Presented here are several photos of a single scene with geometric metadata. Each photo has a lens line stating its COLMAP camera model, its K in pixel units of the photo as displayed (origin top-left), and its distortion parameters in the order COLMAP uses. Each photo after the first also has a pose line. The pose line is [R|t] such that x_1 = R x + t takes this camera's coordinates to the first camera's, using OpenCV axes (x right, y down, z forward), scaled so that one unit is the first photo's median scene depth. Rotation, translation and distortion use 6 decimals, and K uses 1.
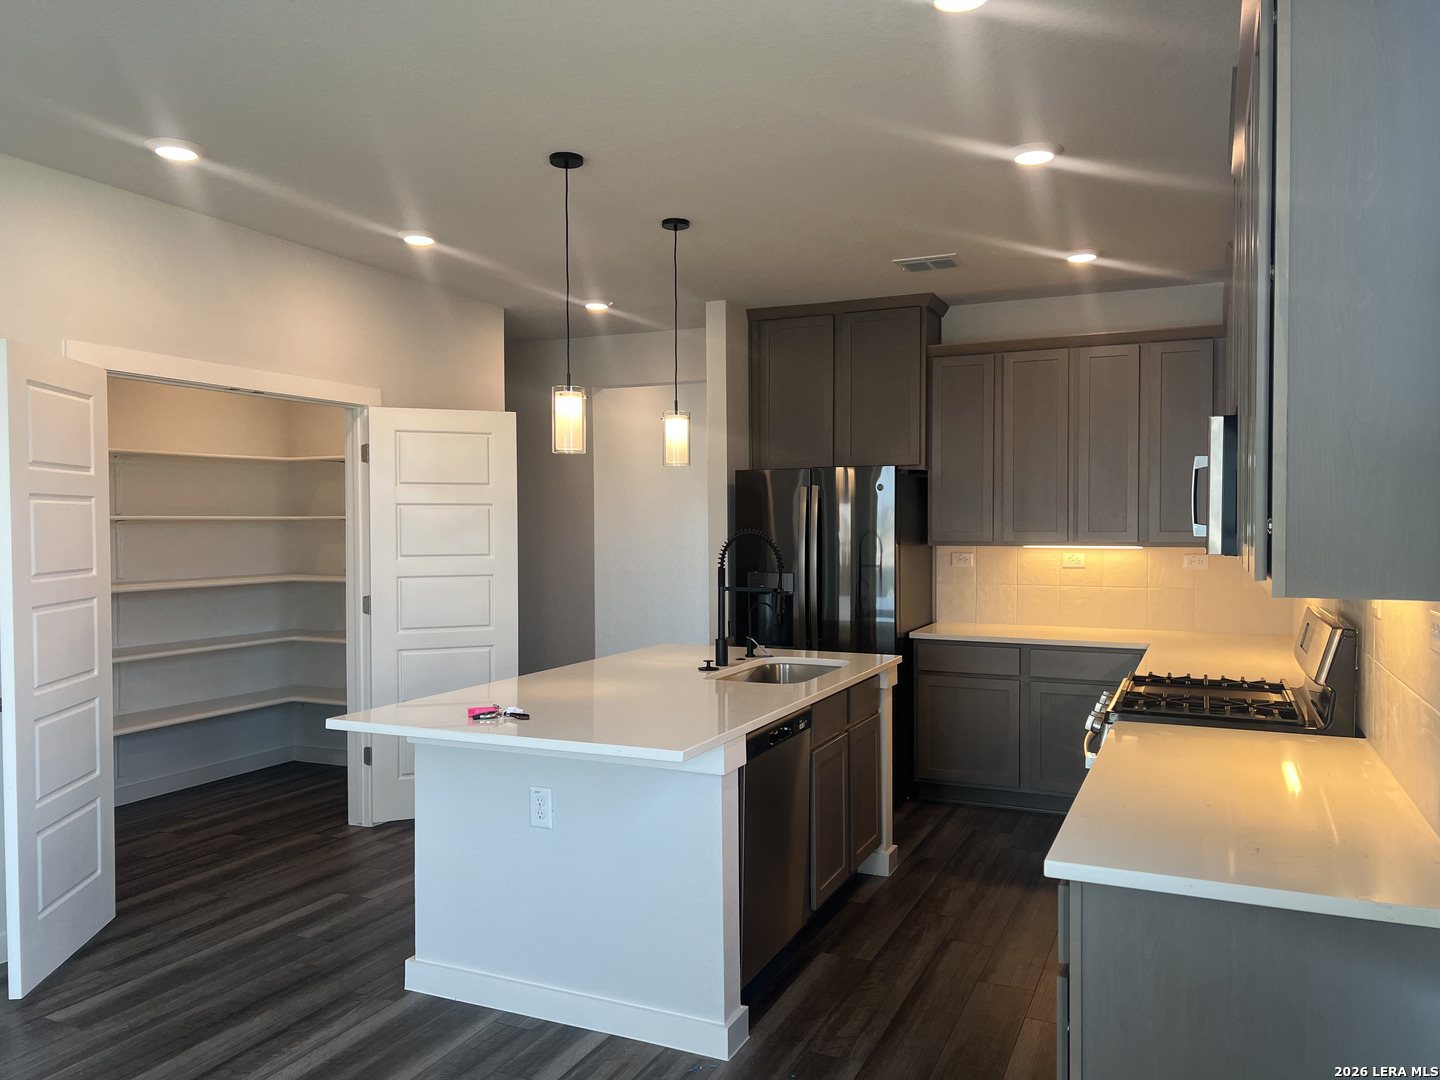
lens RADIAL K [[1077.0, 0, 685.1], [0, 1077.0, 564.6], [0, 0, 1]] dist [0.051312, -0.081373]
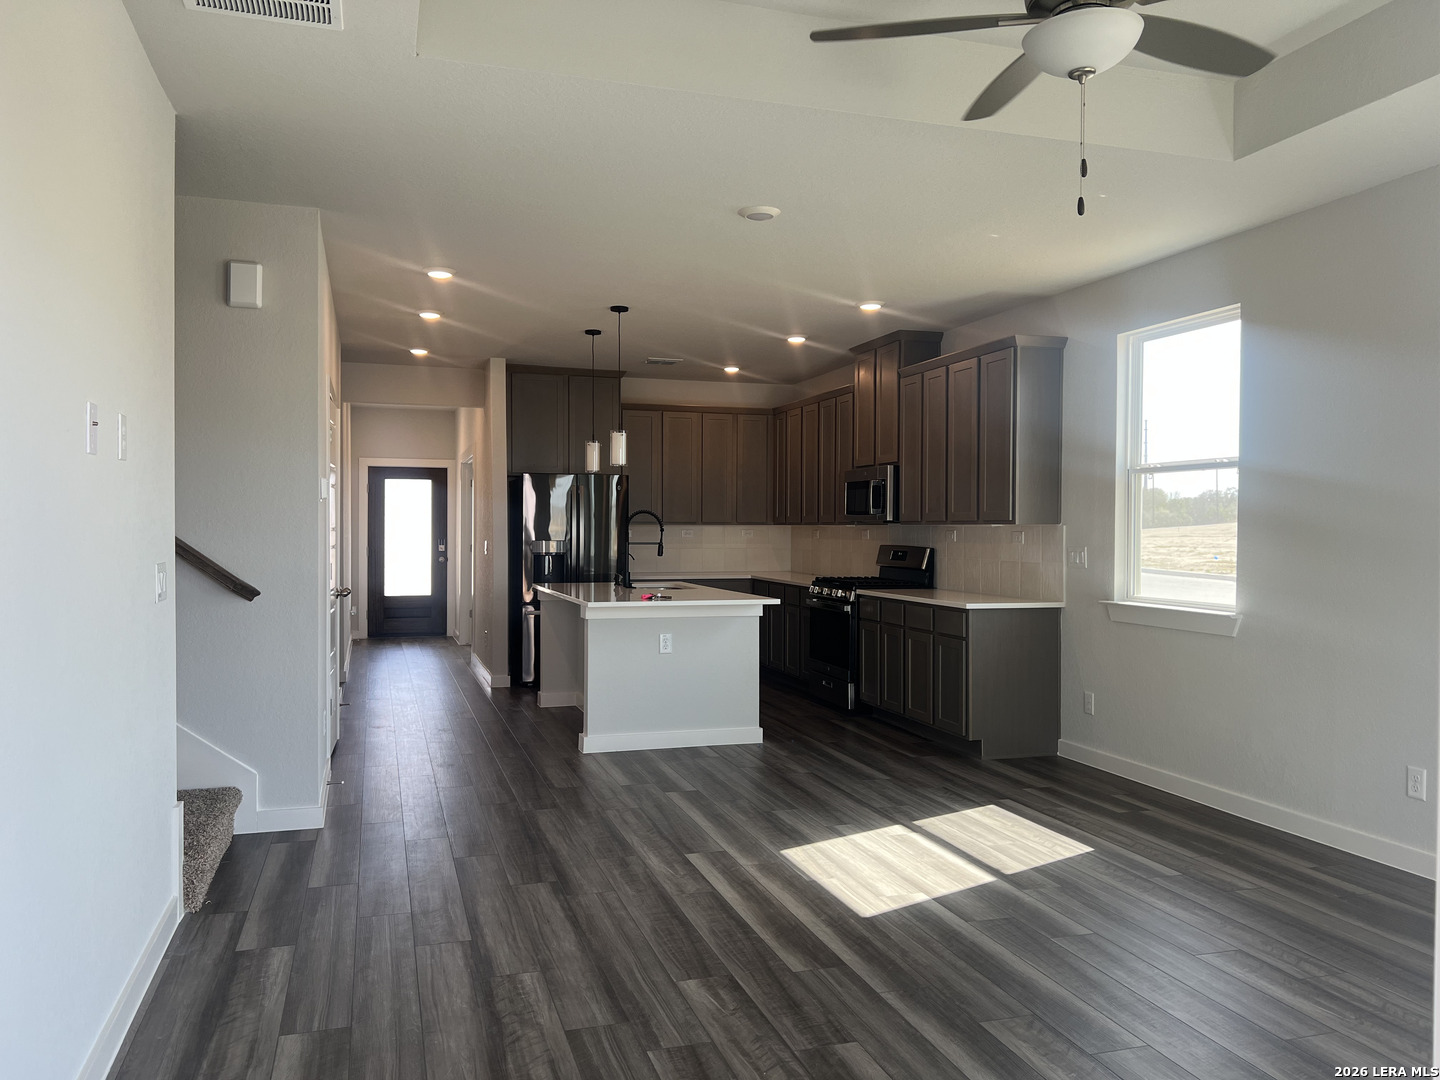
lens RADIAL K [[1083.0, 0, 702.8], [0, 1083.0, 547.2], [0, 0, 1]] dist [0.095857, -0.172002]
pose [[0.745618, -0.006619, 0.666341, -0.851526], [0.017346, 0.999805, -0.009479, 0.038941], [-0.666148, 0.018626, 0.745587, -0.332023]]
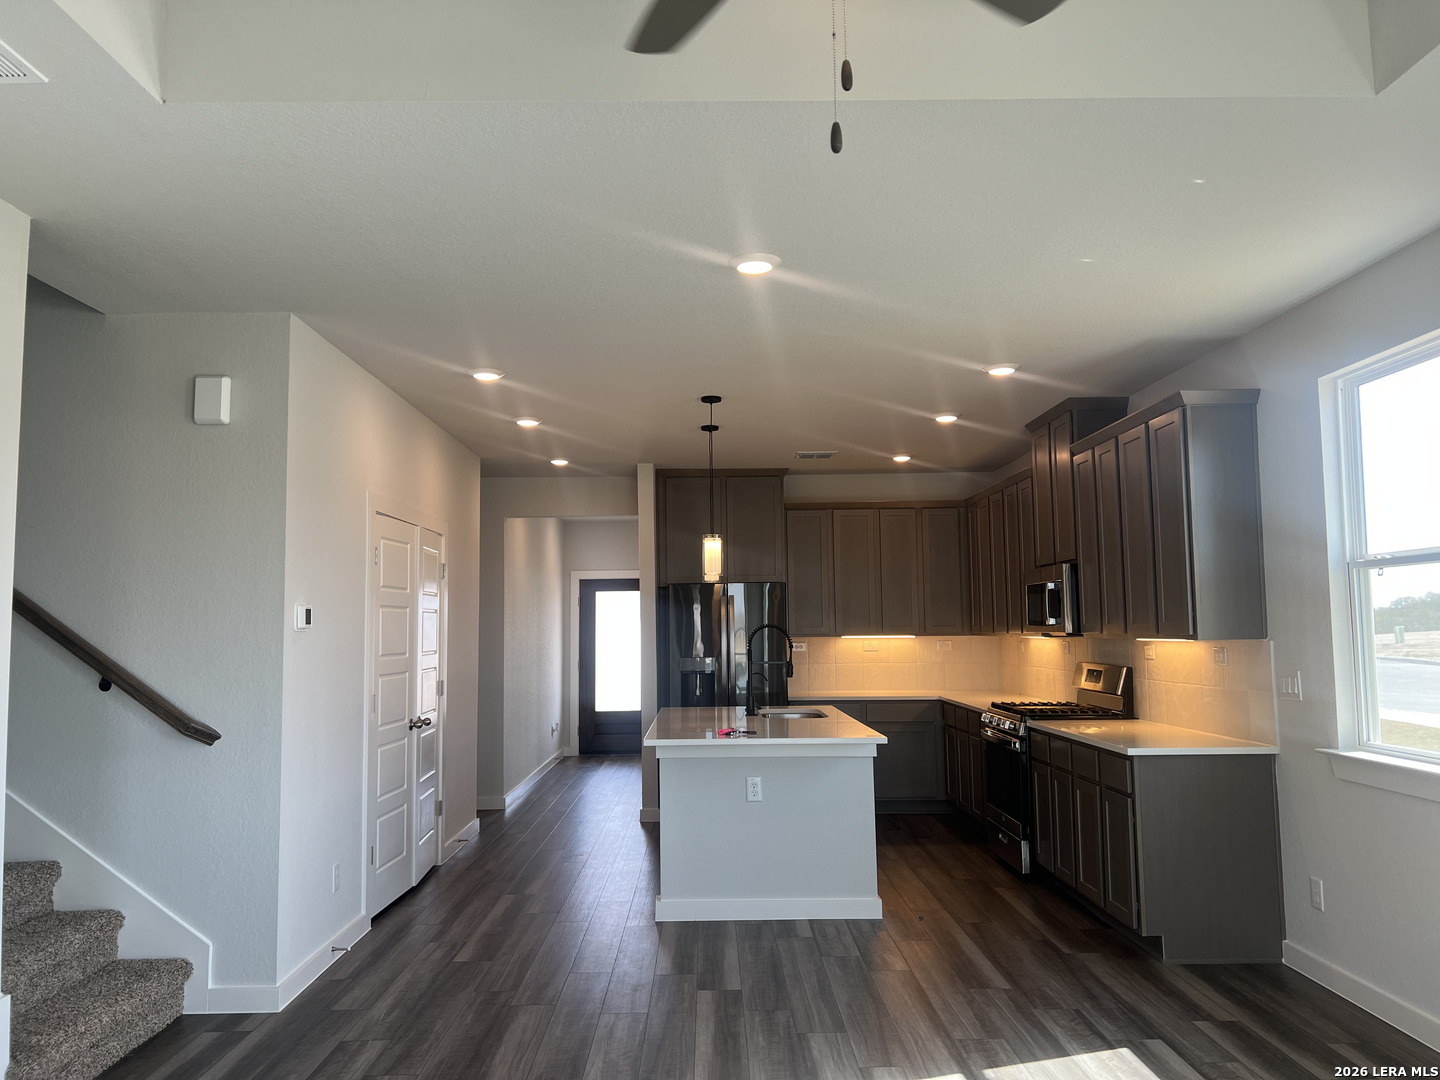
lens RADIAL K [[1088.5, 0, 709.6], [0, 1088.5, 555.1], [0, 0, 1]] dist [0.059458, -0.077361]
pose [[0.904052, 0.020077, 0.426951, -0.551307], [0.025878, 0.994493, -0.101559, 0.020548], [-0.426639, 0.102863, 0.898554, -0.312429]]
